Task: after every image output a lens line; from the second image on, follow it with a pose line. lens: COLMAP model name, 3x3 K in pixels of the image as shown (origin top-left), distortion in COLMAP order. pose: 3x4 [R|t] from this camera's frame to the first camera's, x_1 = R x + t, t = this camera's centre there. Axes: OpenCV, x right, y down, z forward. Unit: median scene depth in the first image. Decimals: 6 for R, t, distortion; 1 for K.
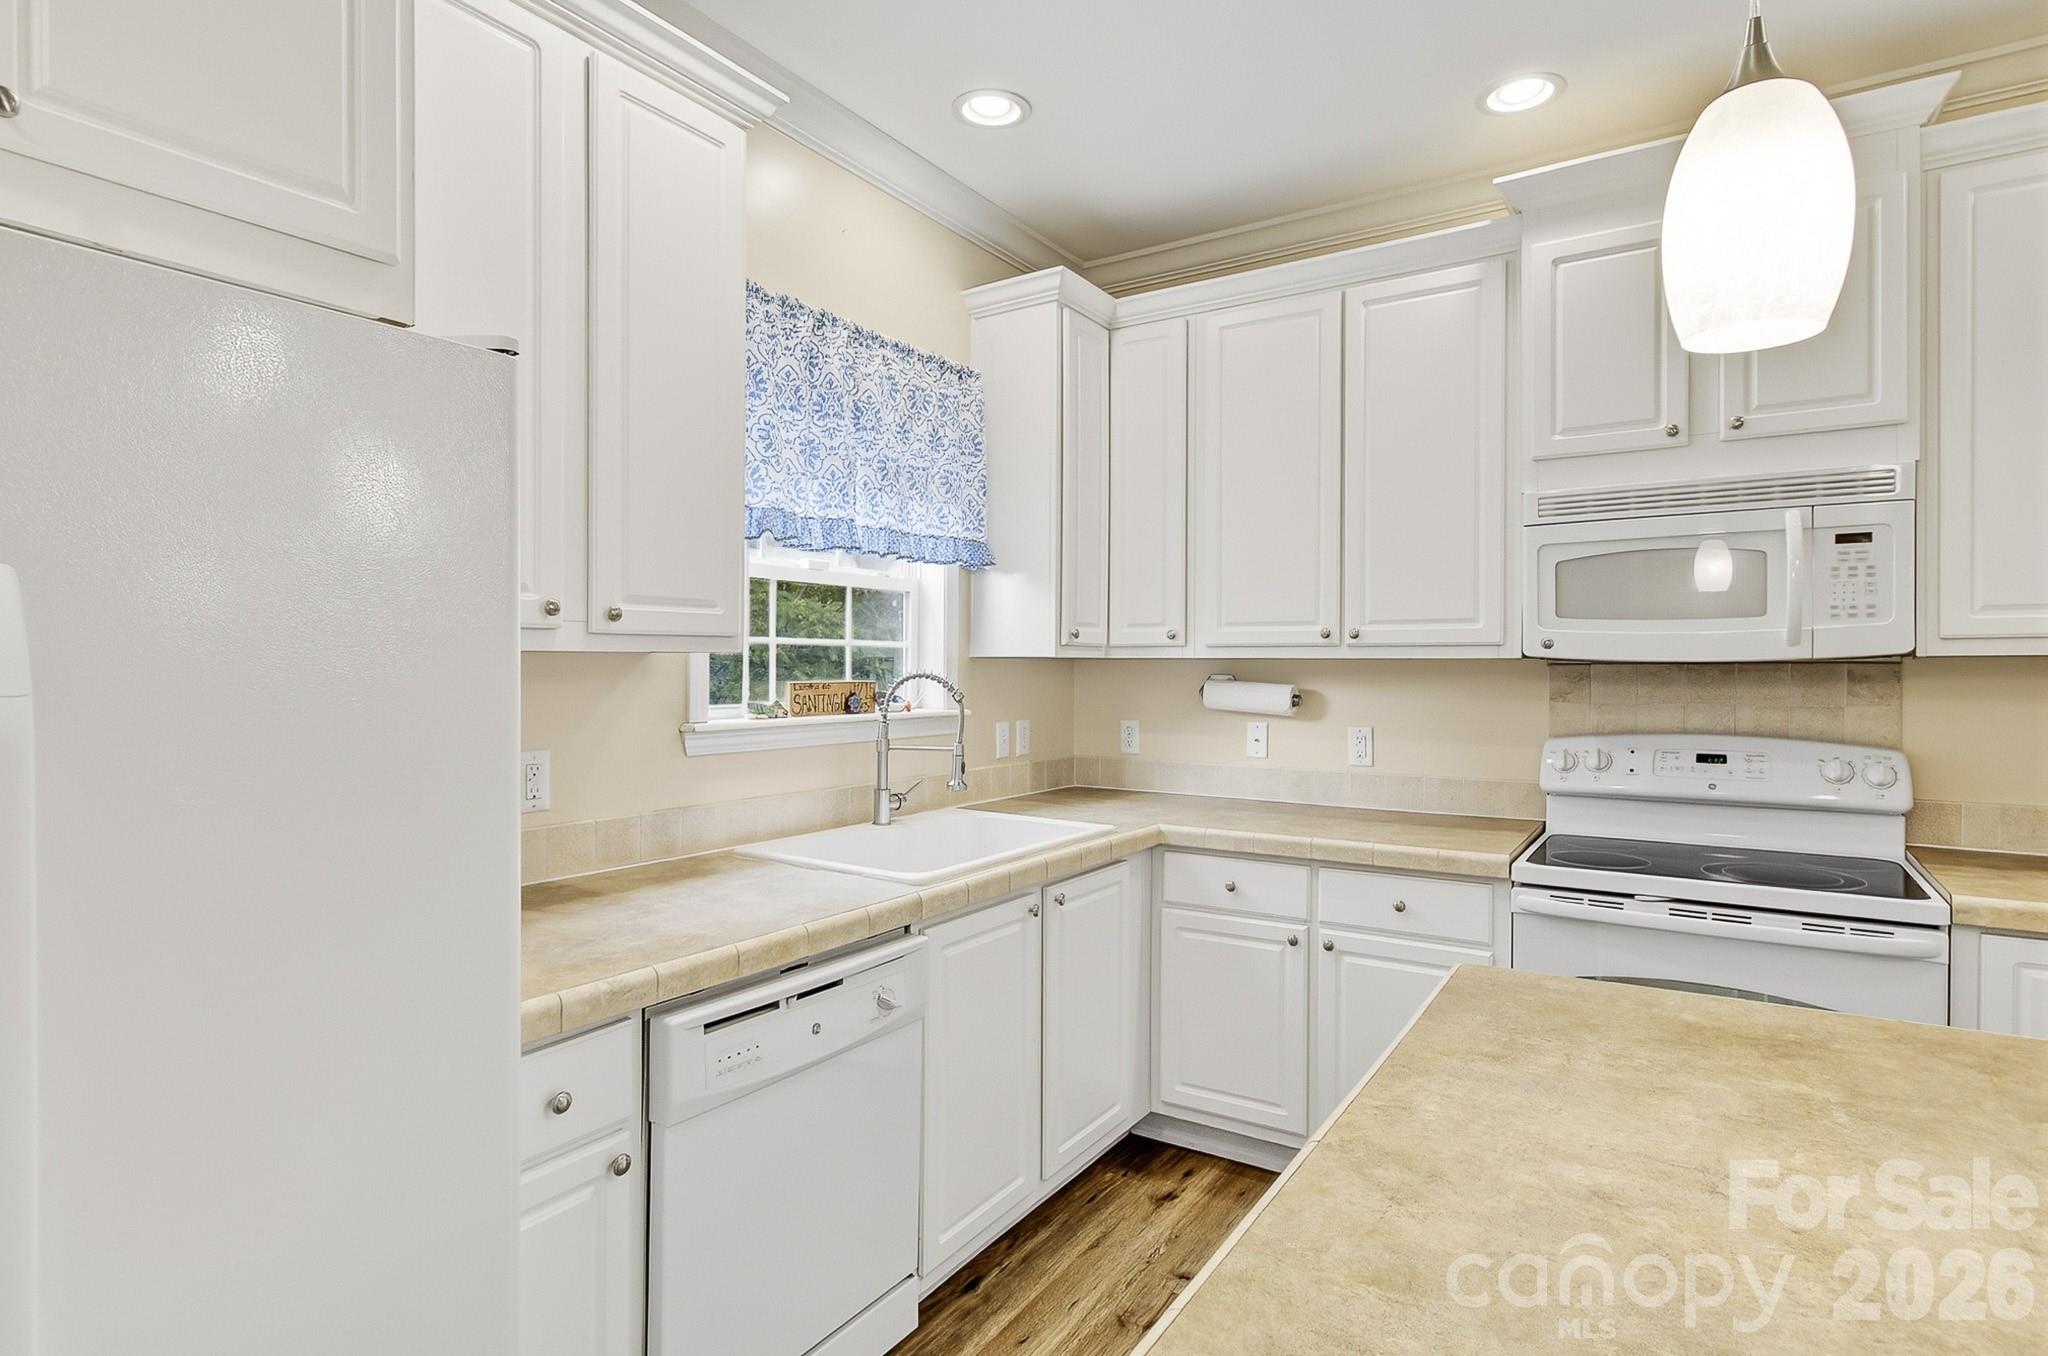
lens RADIAL K [[1045.1, 0, 1025.2], [0, 1045.1, 667.3], [0, 0, 1]] dist [0.021599, -0.000132]
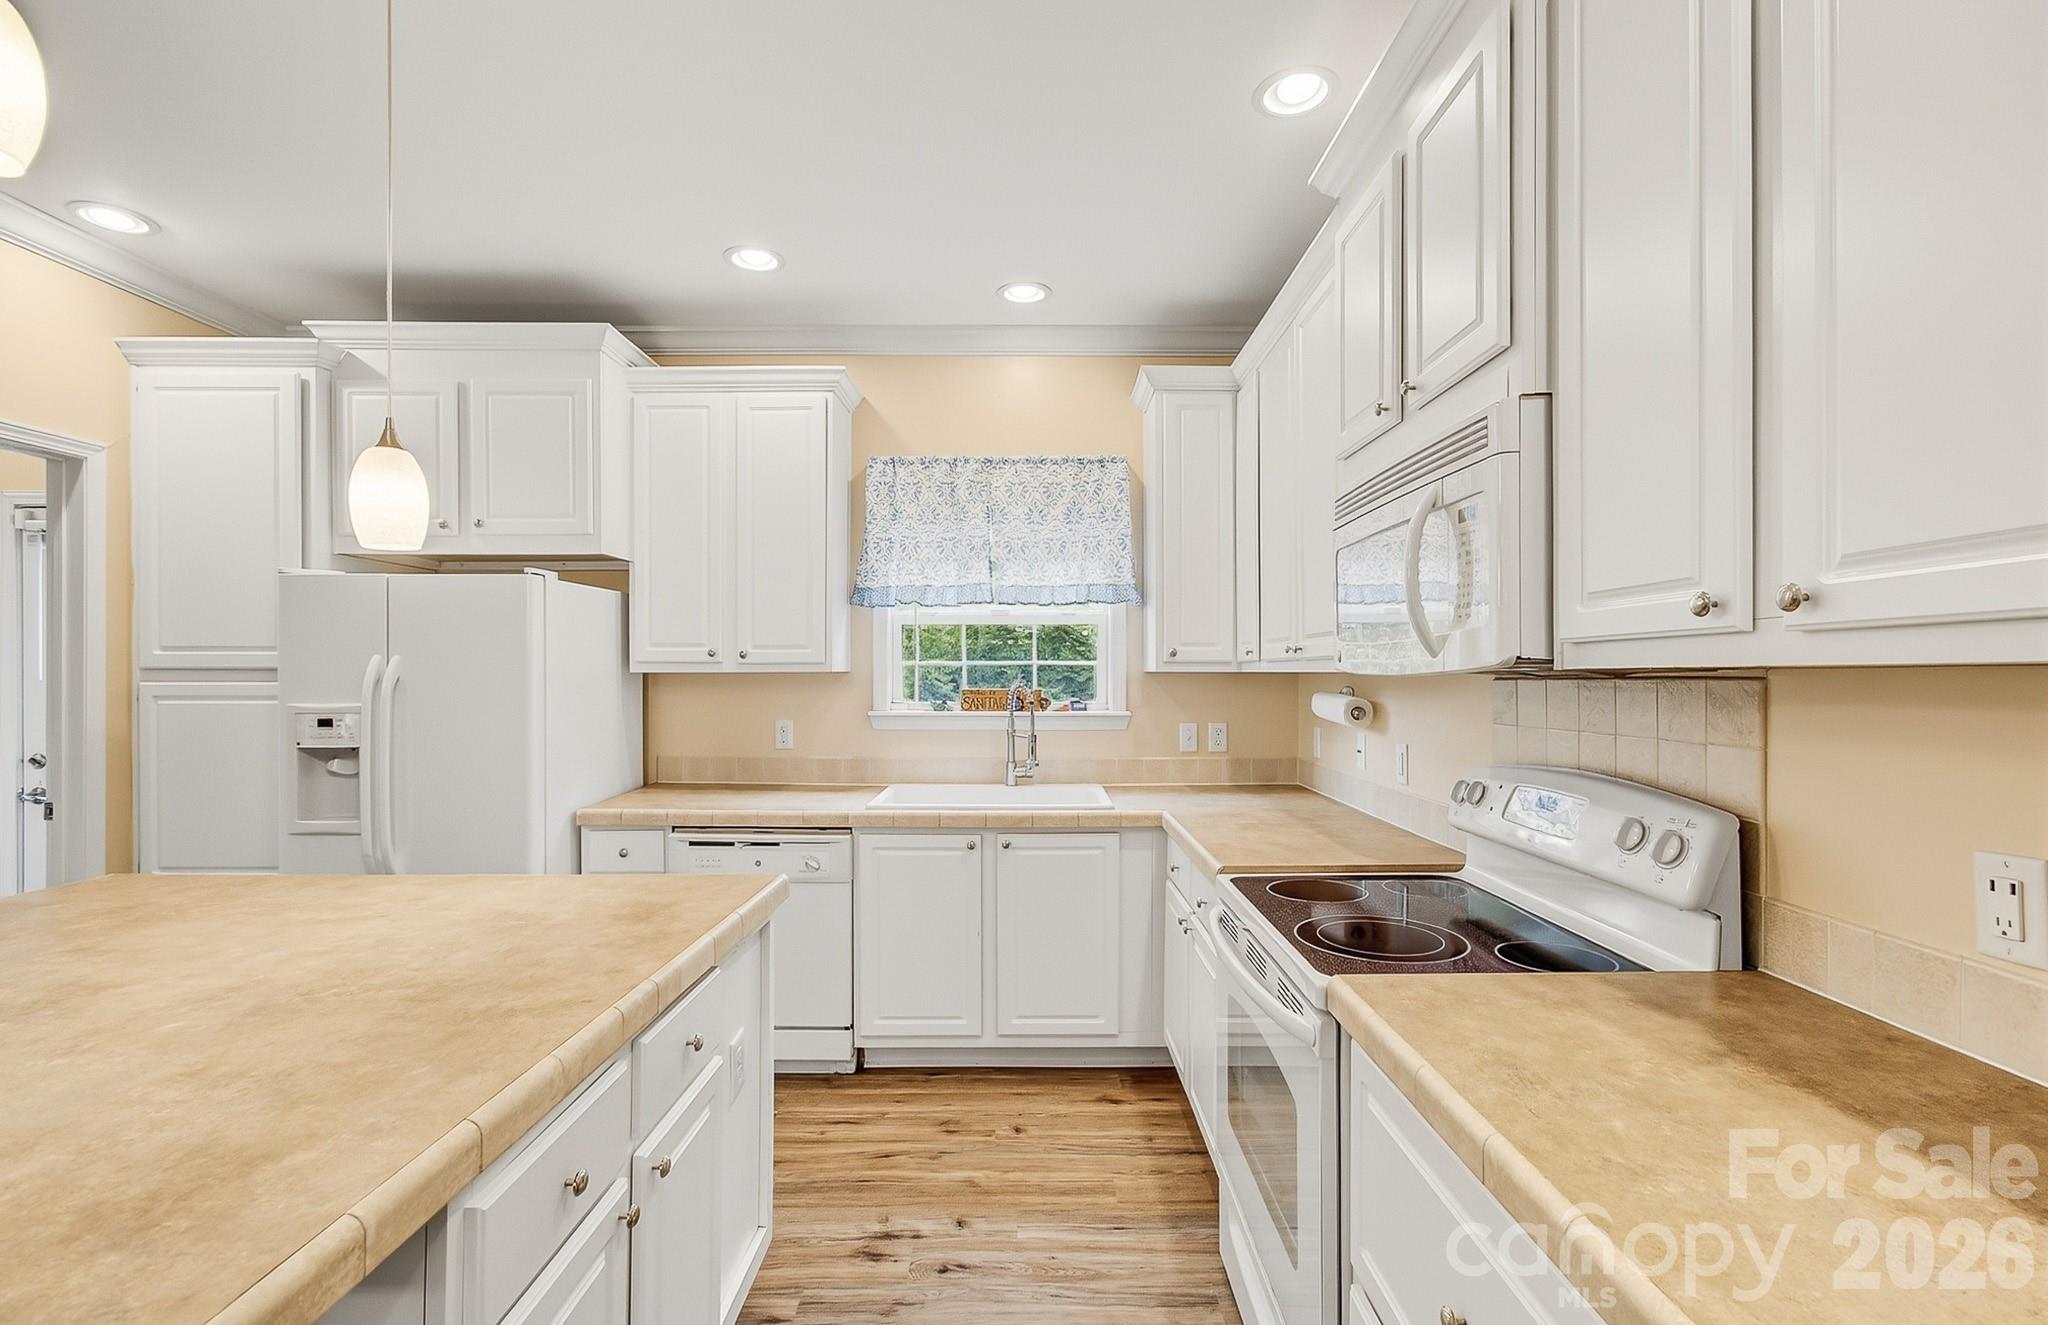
lens RADIAL K [[878.1, 0, 1023.3], [0, 878.1, 675.7], [0, 0, 1]] dist [-0.012590, 0.000736]
pose [[0.556280, 0.000277, -0.830995, 0.923874], [0.000334, 1.000000, 0.000557, -0.006152], [0.830995, -0.000588, 0.556280, 0.319754]]
